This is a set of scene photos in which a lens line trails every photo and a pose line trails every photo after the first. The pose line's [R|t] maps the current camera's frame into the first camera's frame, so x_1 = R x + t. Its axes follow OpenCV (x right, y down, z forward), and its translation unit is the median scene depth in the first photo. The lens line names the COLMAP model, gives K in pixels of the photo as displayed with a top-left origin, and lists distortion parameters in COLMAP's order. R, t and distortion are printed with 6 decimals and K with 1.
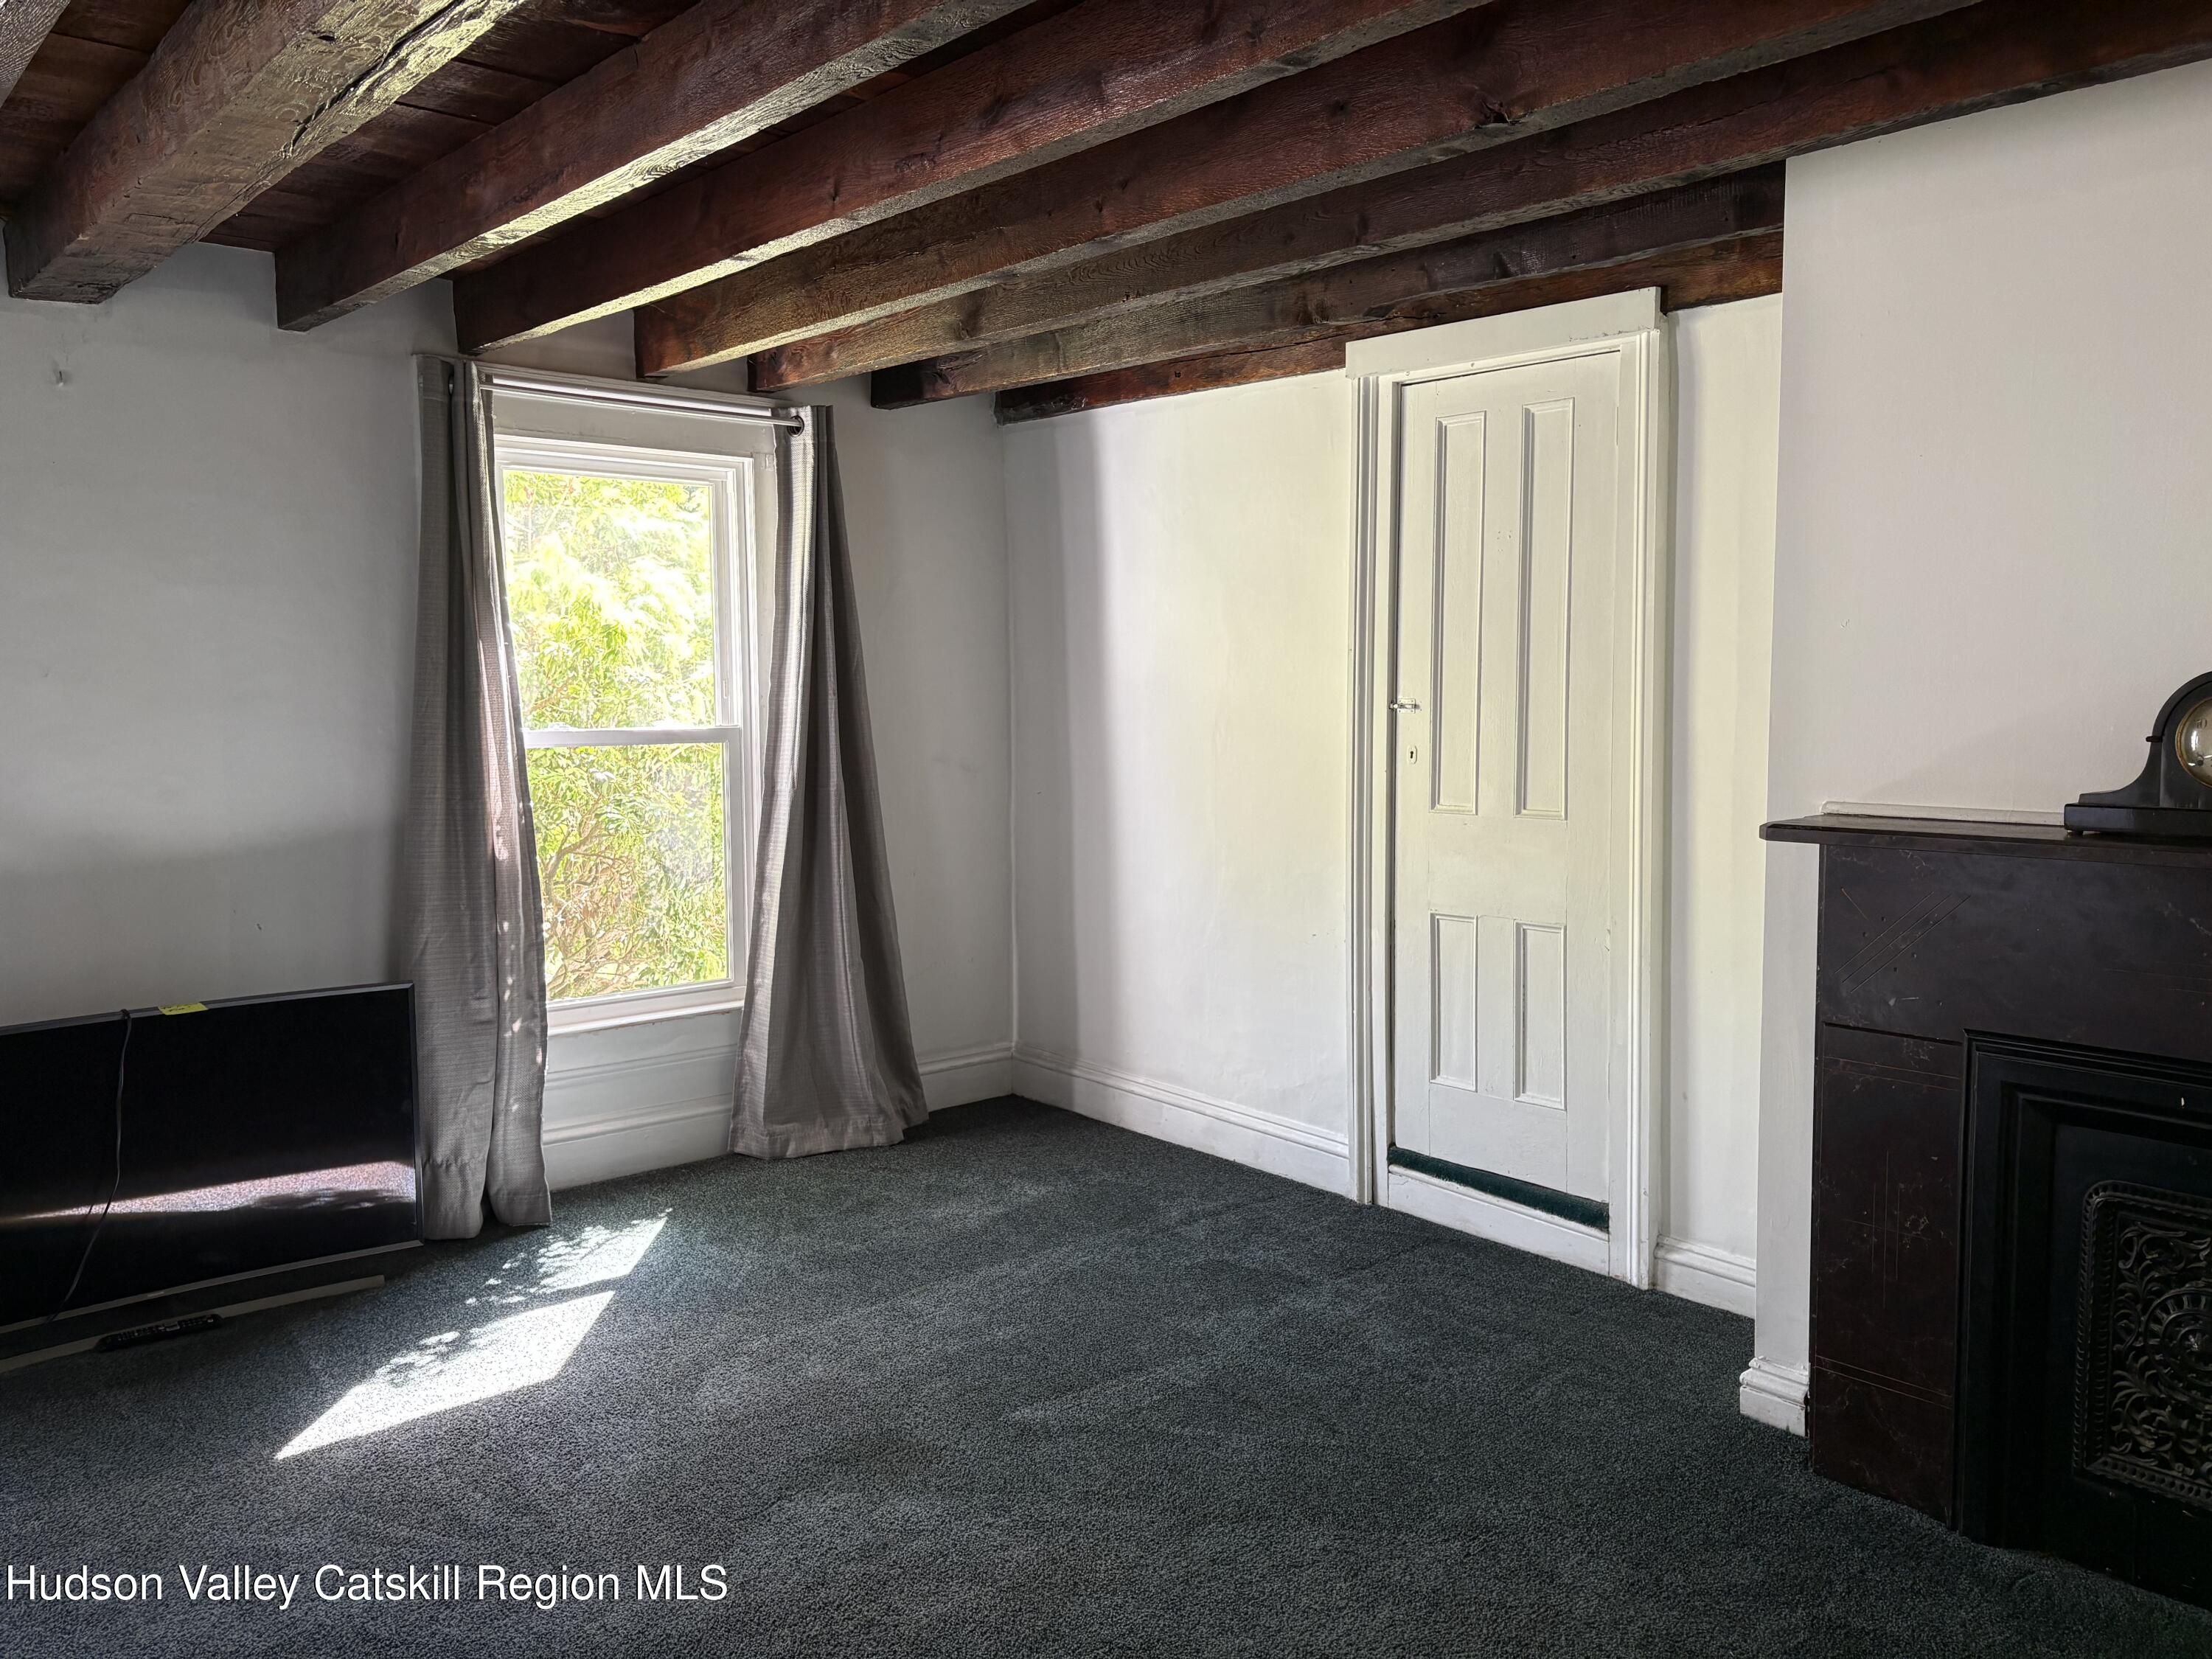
lens RADIAL K [[1694.5, 0, 1109.0], [0, 1694.5, 825.1], [0, 0, 1]] dist [0.018000, 0.011916]
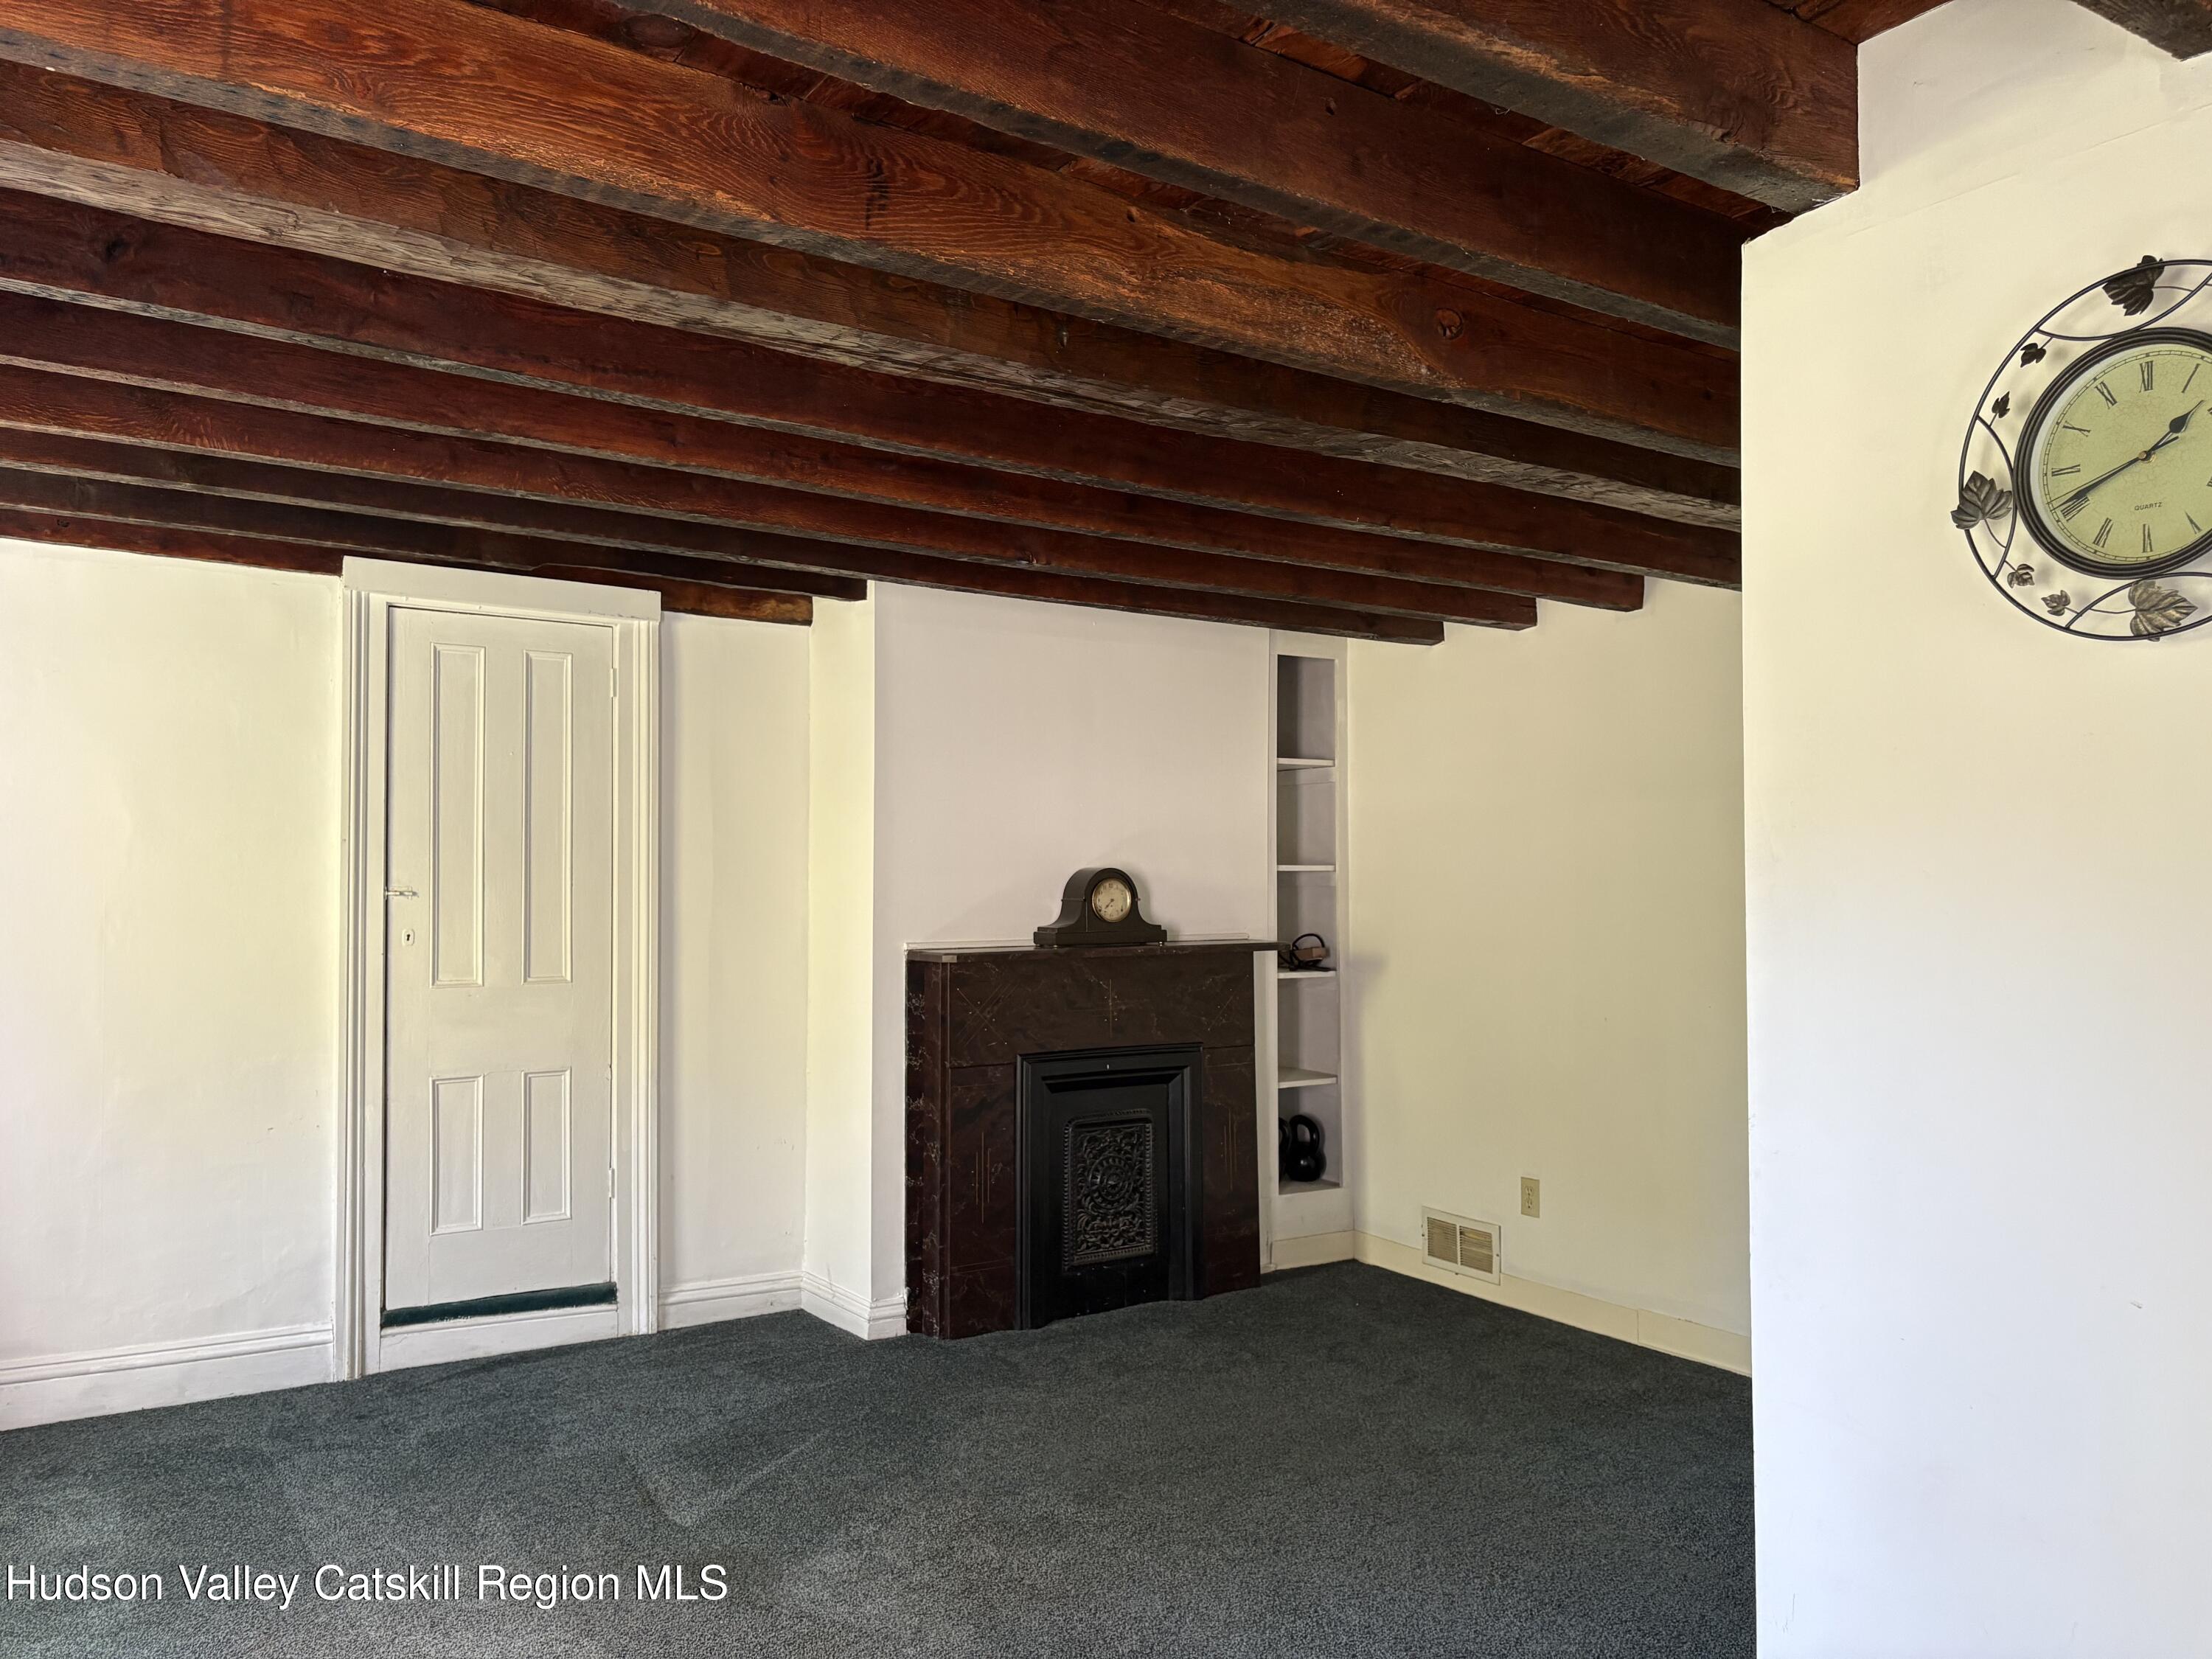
lens RADIAL K [[1694.5, 0, 1108.8], [0, 1694.5, 830.5], [0, 0, 1]] dist [0.018000, 0.011916]
pose [[0.130392, 0.032286, 0.990937, -0.865140], [0.085983, 0.995336, -0.043744, -0.023786], [-0.987727, 0.090908, 0.127007, 0.409526]]
